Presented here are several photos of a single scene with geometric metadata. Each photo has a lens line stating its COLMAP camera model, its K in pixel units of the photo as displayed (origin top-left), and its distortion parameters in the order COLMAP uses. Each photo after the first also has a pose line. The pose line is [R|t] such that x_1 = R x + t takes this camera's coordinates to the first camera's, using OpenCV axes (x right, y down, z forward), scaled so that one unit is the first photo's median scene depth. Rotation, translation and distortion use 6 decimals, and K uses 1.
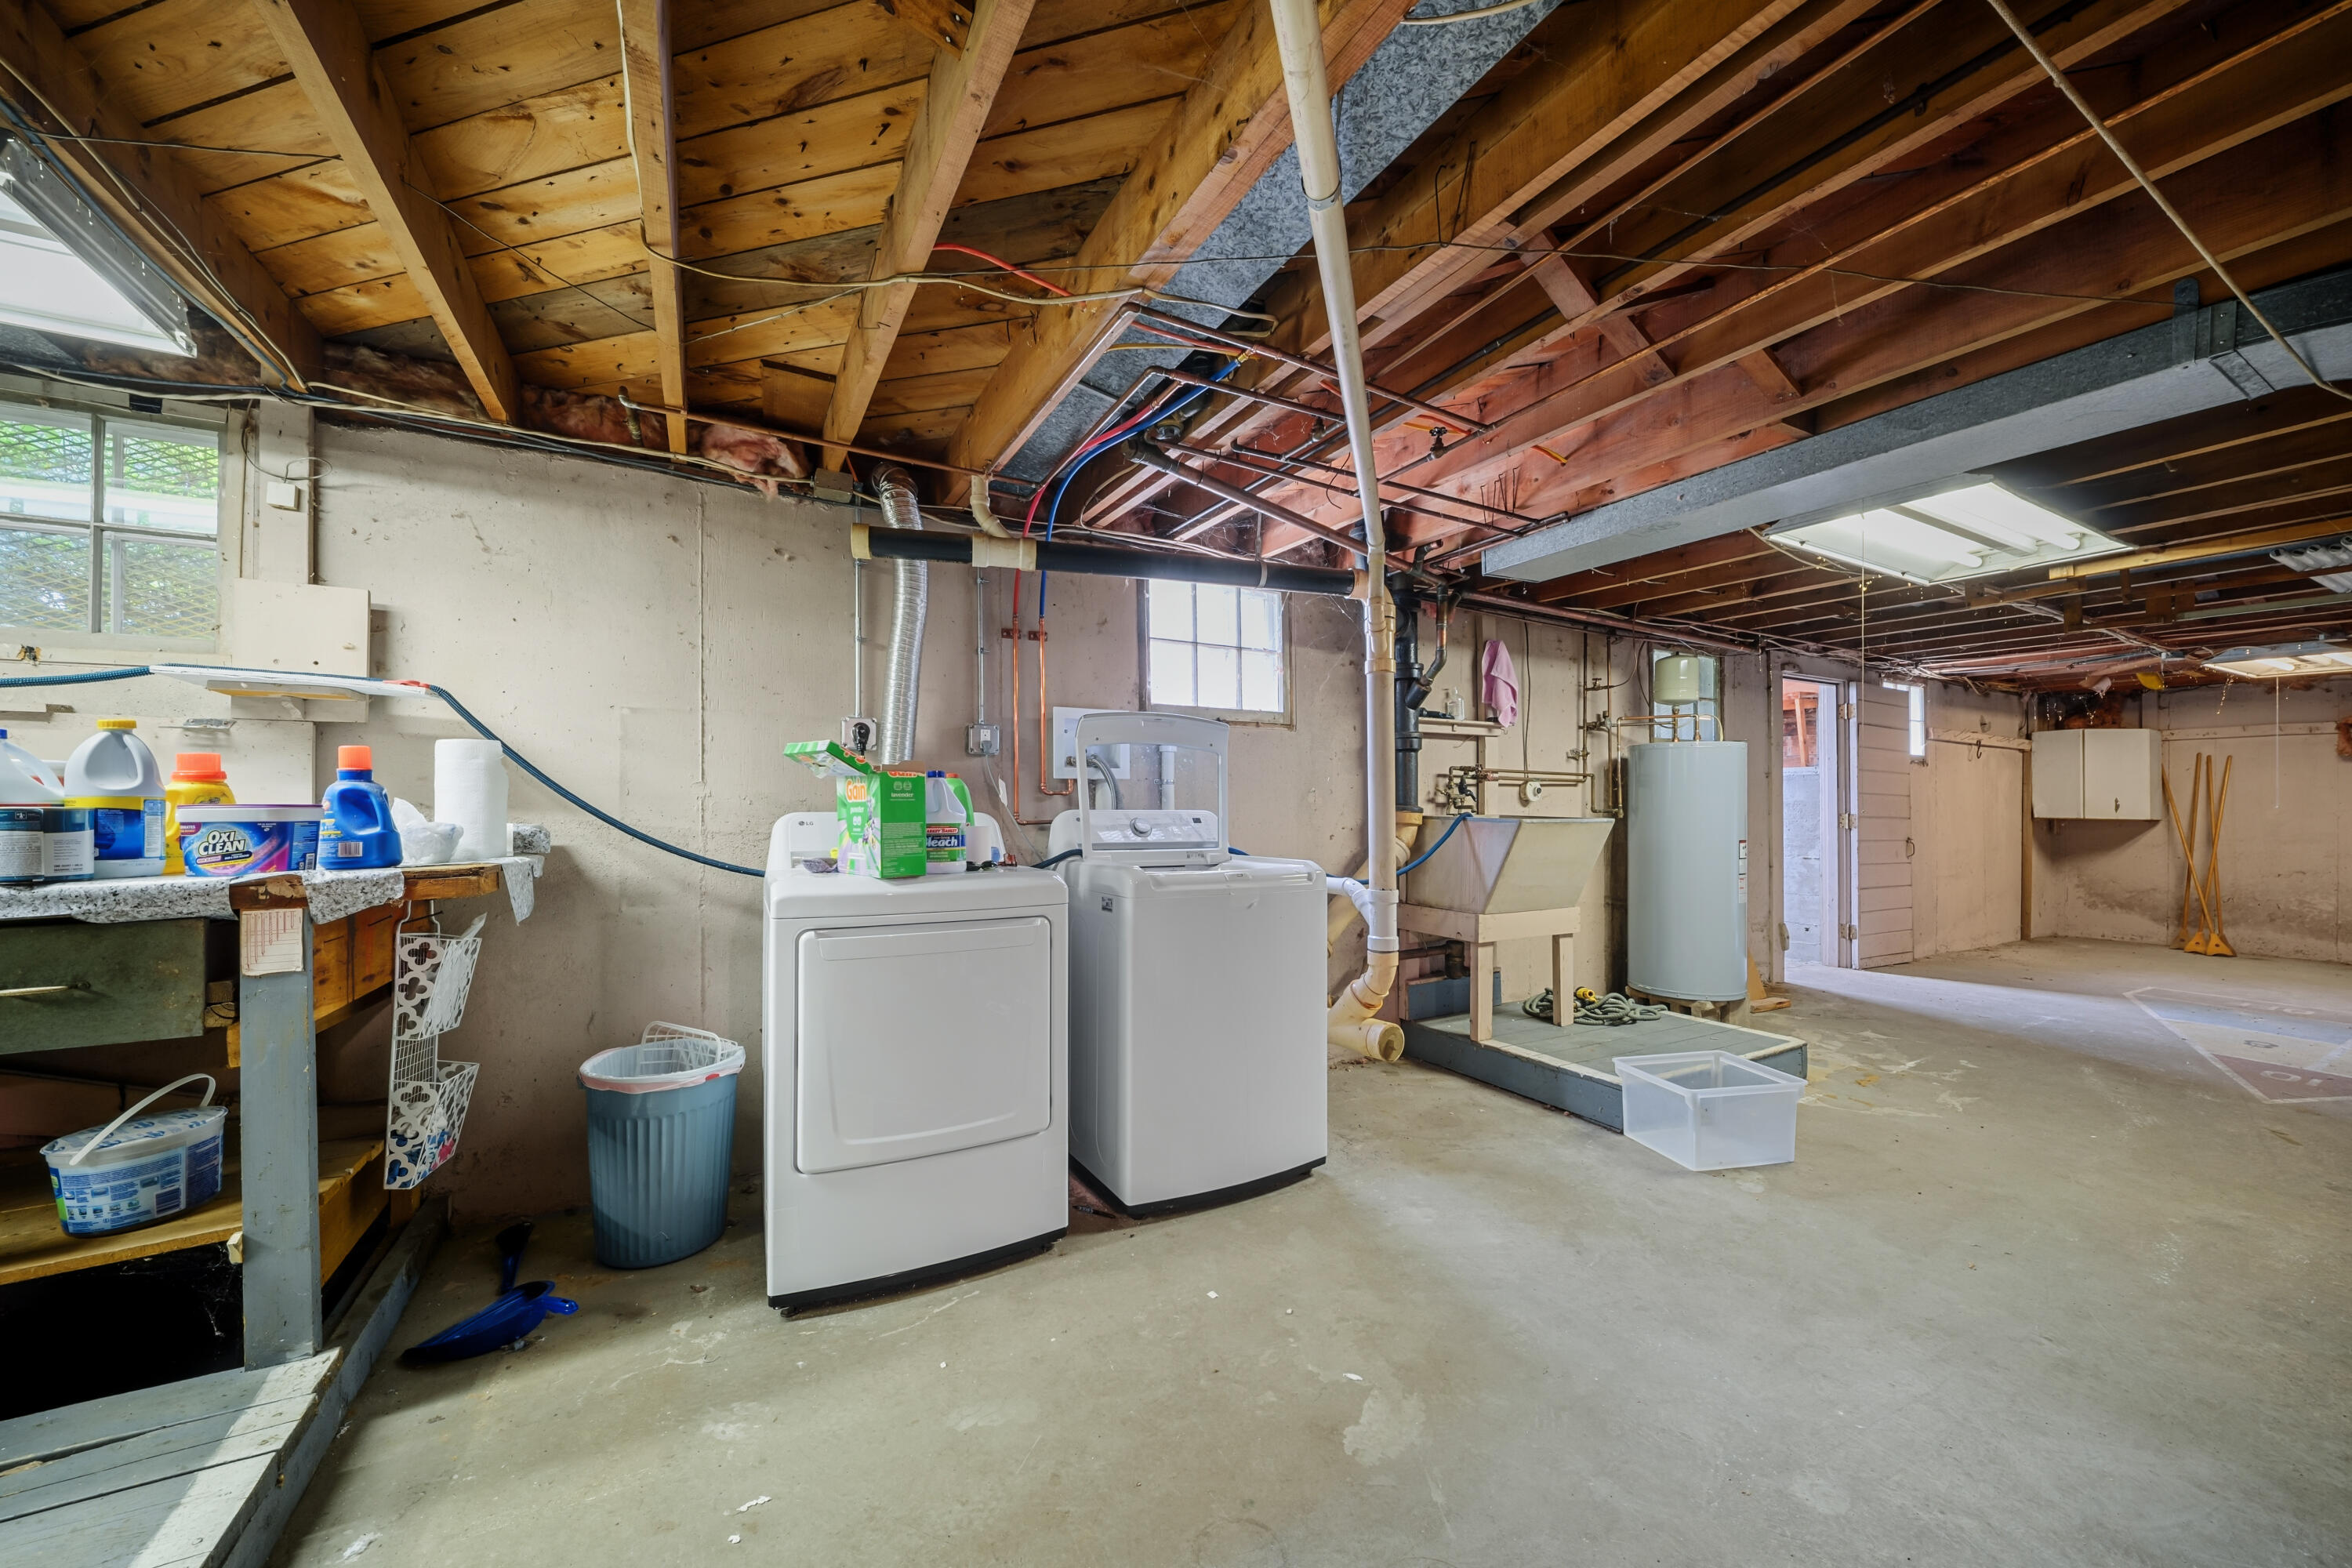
lens RADIAL K [[865.8, 0, 1200.7], [0, 865.8, 801.5], [0, 0, 1]] dist [-0.000322, -0.000409]
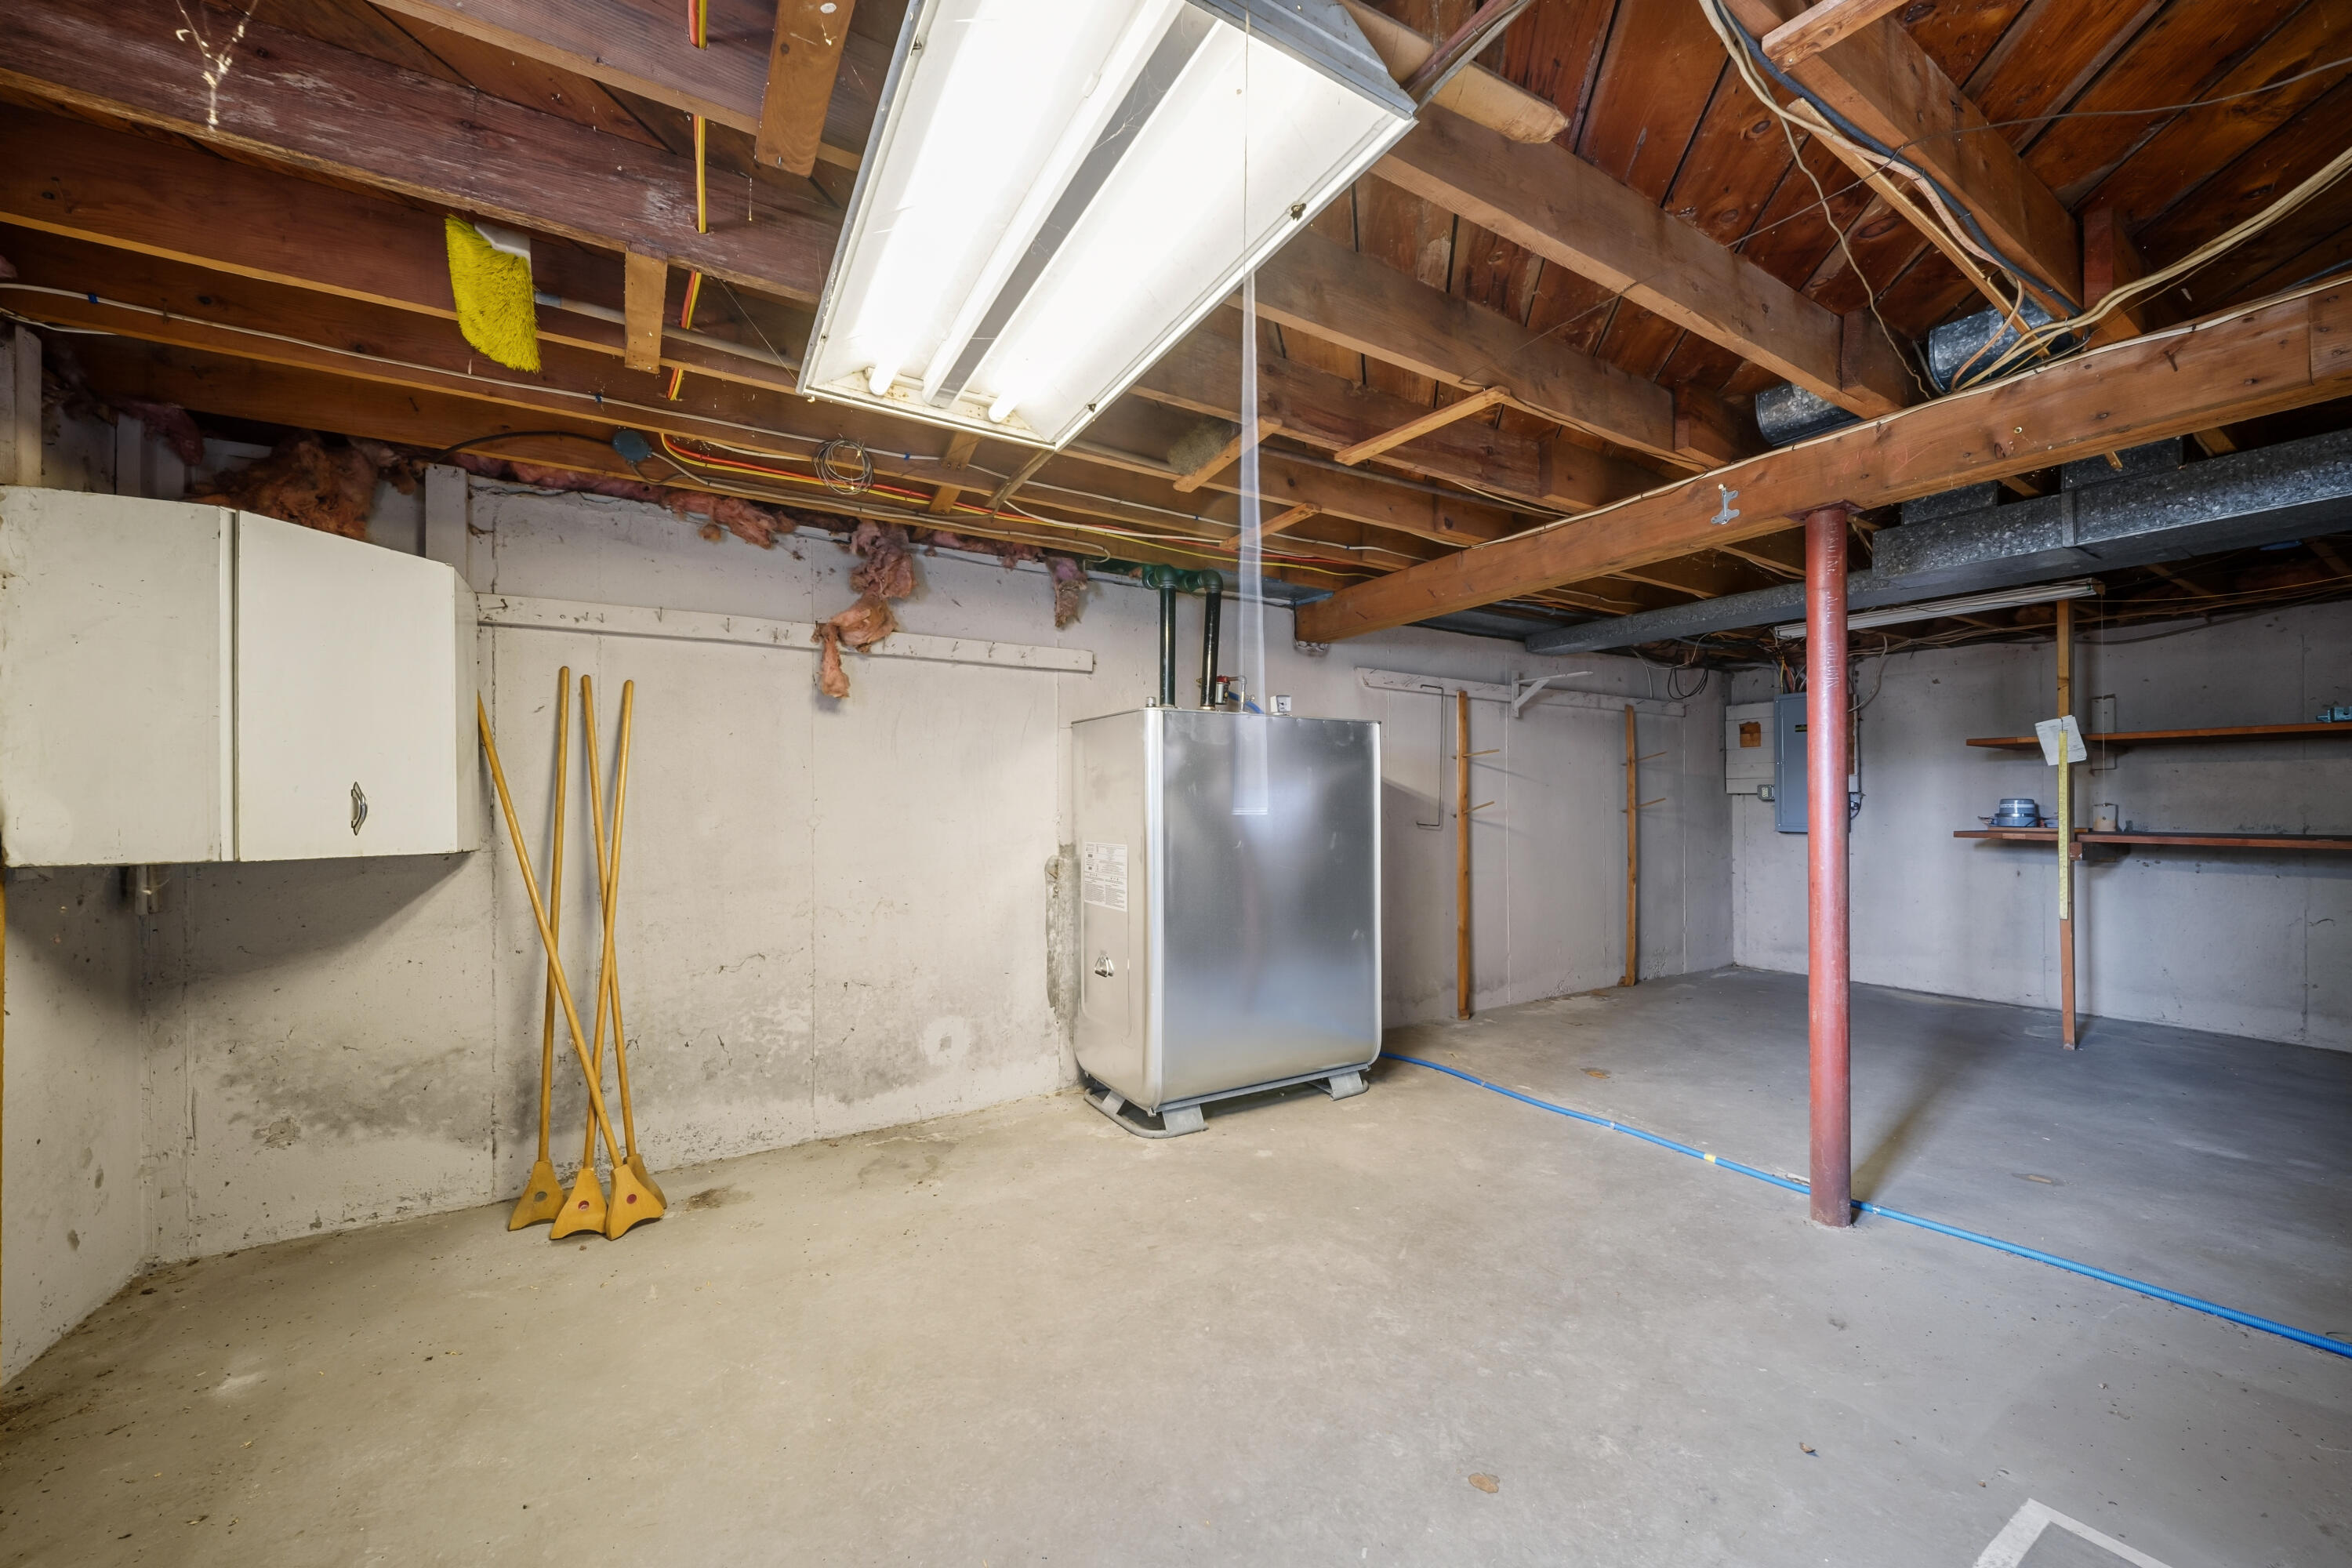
lens RADIAL K [[865.8, 0, 1200.7], [0, 865.8, 801.5], [0, 0, 1]] dist [-0.000322, -0.000409]
pose [[-0.029932, 0.000137, 0.999552, 0.768058], [0.009192, 0.999958, 0.000138, 0.004785], [-0.999510, 0.009192, -0.029932, 0.732763]]
